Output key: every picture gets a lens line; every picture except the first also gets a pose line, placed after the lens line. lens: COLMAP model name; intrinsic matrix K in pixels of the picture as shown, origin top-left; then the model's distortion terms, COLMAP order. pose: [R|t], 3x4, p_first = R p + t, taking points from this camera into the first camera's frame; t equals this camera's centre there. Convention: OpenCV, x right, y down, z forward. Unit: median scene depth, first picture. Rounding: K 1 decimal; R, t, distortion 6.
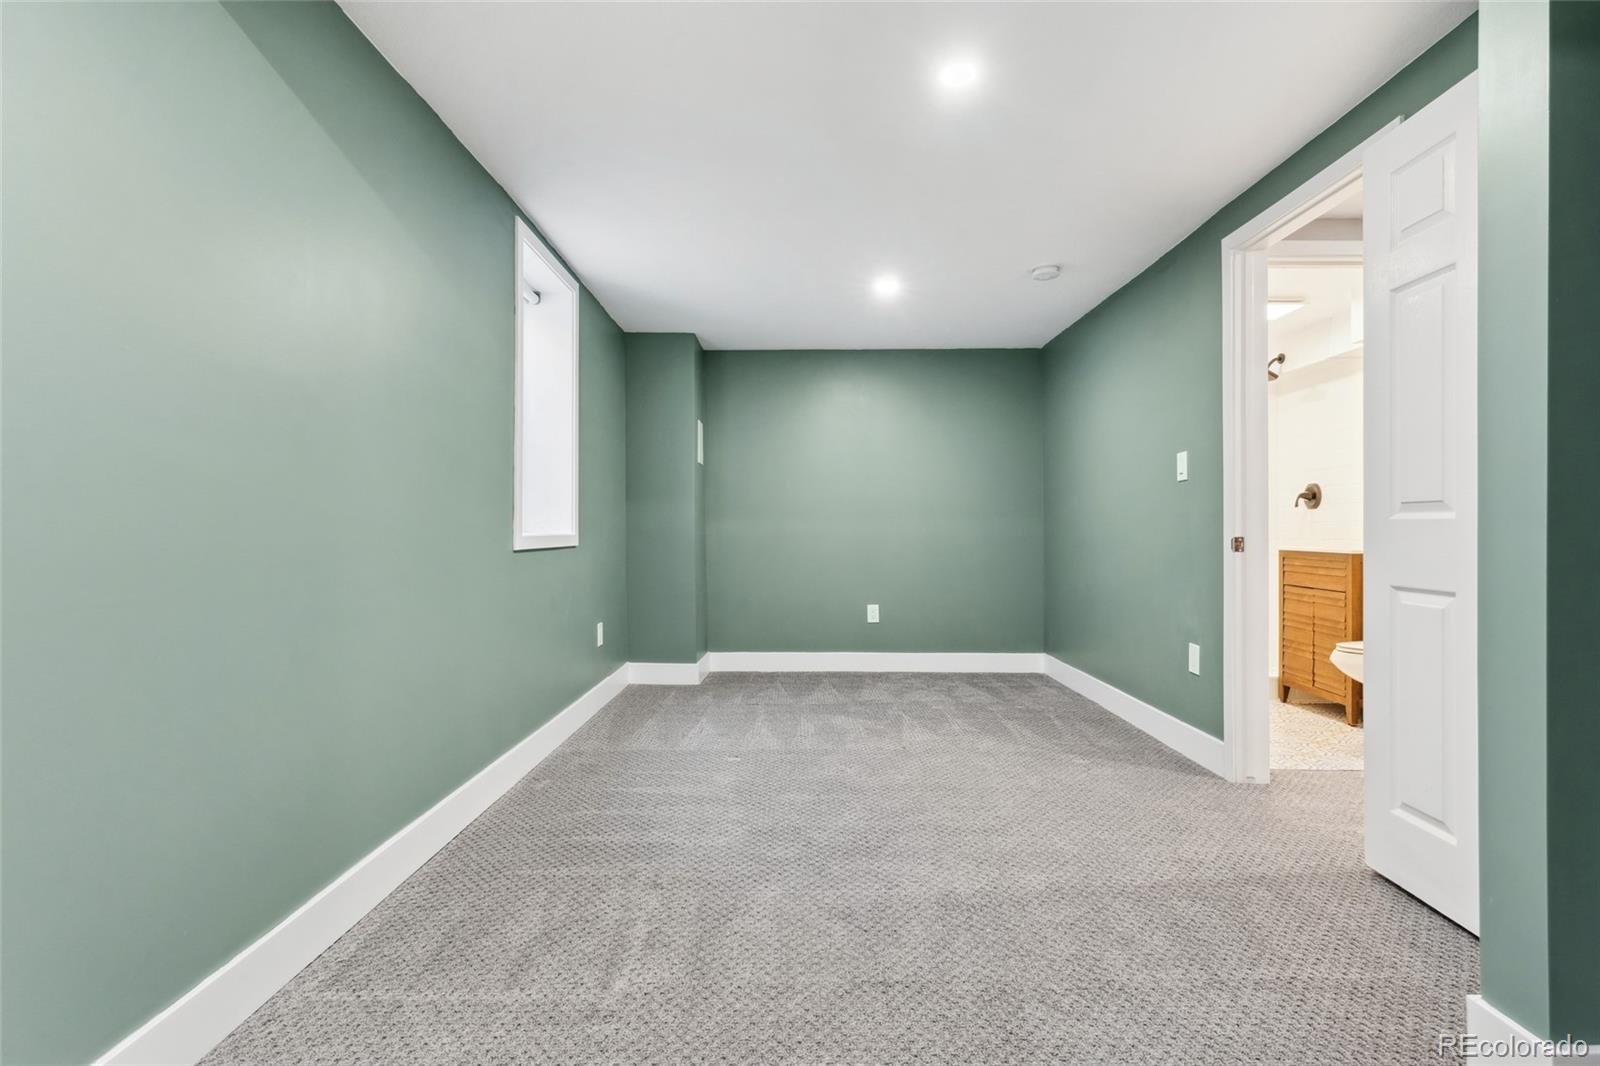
lens RADIAL K [[774.0, 0, 800.0], [0, 774.0, 533.0], [0, 0, 1]] dist [0.000801, 0.000054]
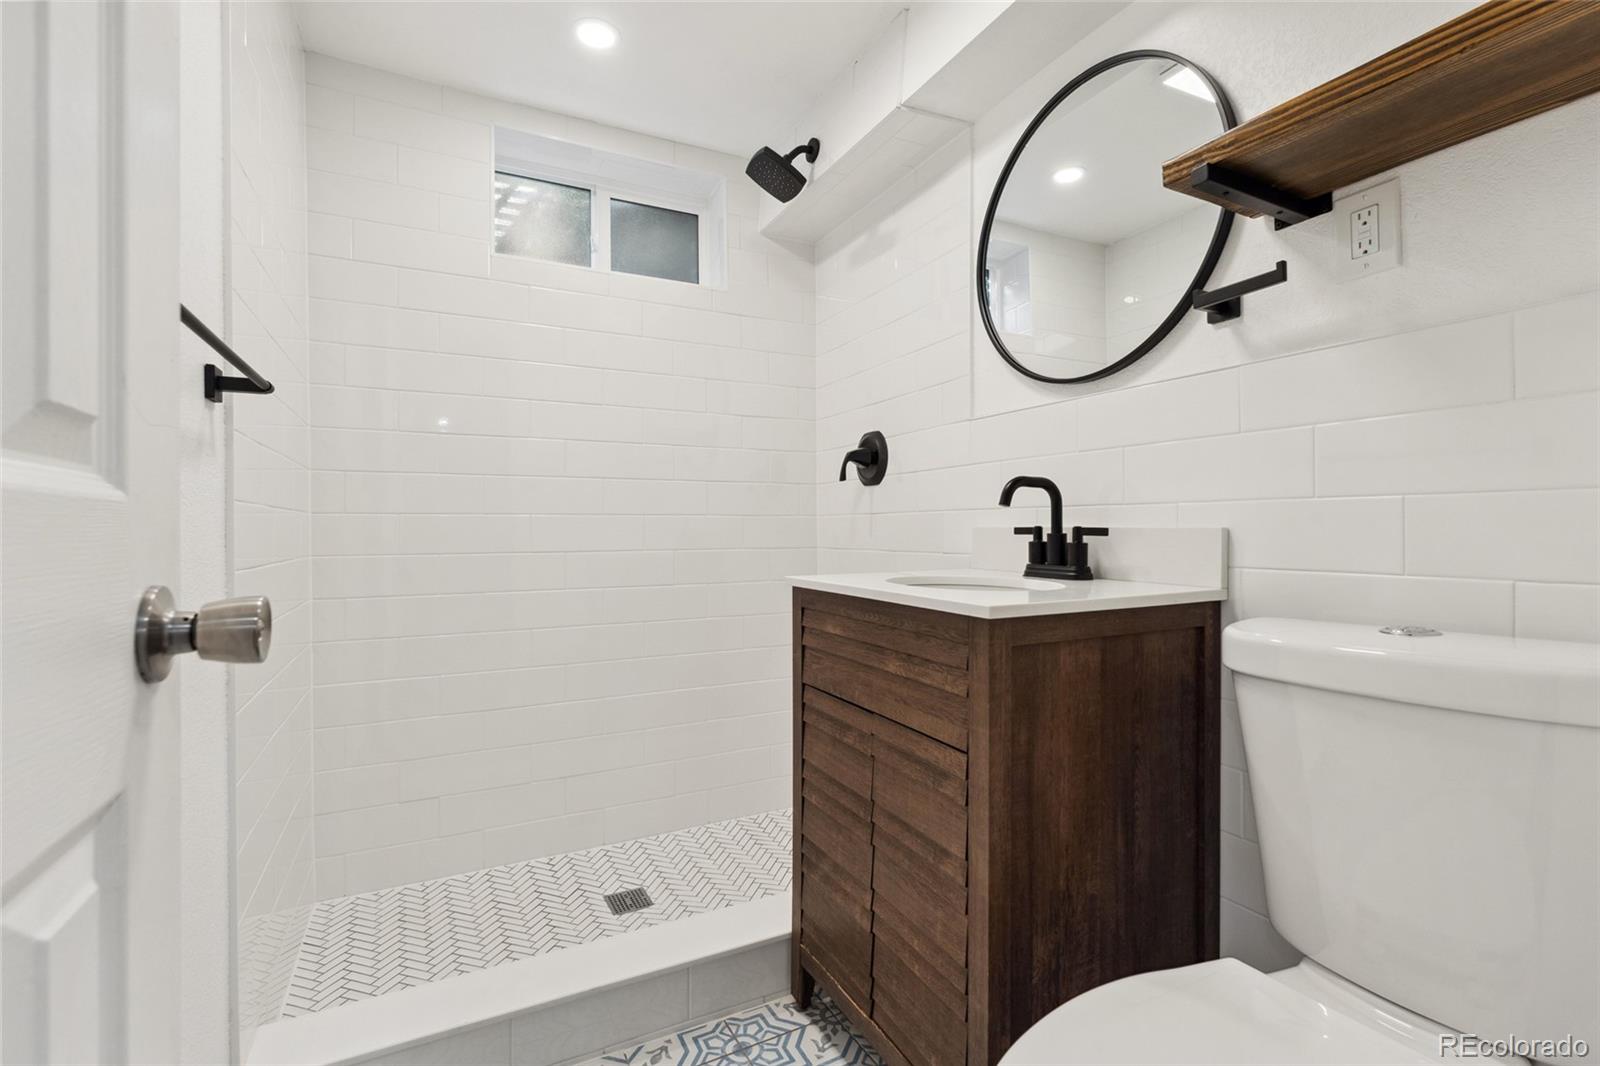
lens RADIAL K [[717.7, 0, 800.0], [0, 717.7, 533.0], [0, 0, 1]] dist [-0.000263, -0.000013]
pose [[0.886737, -0.001260, 0.462273, 0.487235], [0.000585, 0.999999, 0.001604, -0.003502], [-0.462275, -0.001152, 0.886736, 0.731743]]
